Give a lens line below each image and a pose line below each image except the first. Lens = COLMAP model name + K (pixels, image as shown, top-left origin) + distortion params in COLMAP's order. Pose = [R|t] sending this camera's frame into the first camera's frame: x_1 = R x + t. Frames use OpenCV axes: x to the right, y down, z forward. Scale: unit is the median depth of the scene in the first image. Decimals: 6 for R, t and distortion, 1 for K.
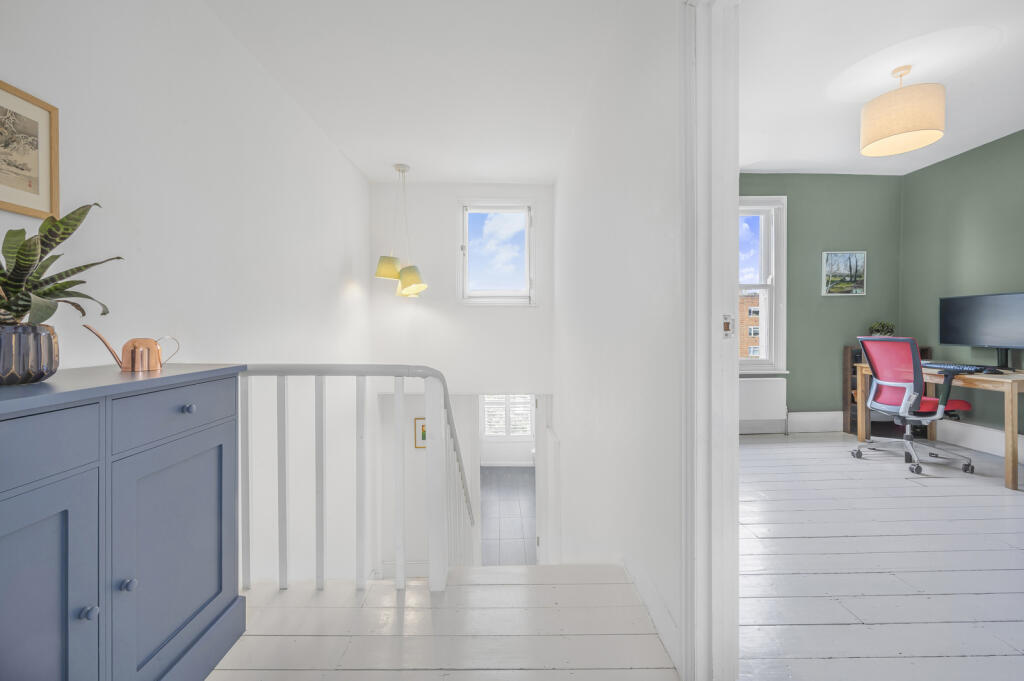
lens RADIAL K [[407.6, 0, 520.0], [0, 407.6, 335.8], [0, 0, 1]] dist [-0.000957, 0.000691]
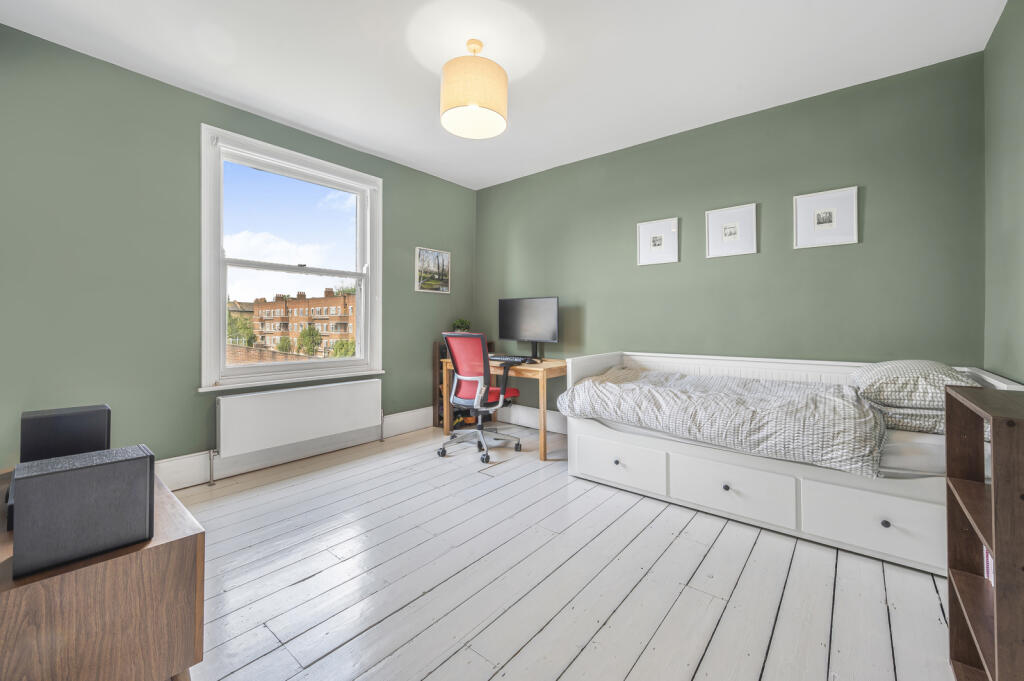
lens RADIAL K [[407.6, 0, 515.6], [0, 407.6, 331.6], [0, 0, 1]] dist [-0.000957, 0.000691]
pose [[0.656850, 0.000044, 0.754022, 0.193628], [0.002355, 0.999995, -0.002109, 0.001992], [-0.754018, 0.003161, 0.656846, 0.210402]]
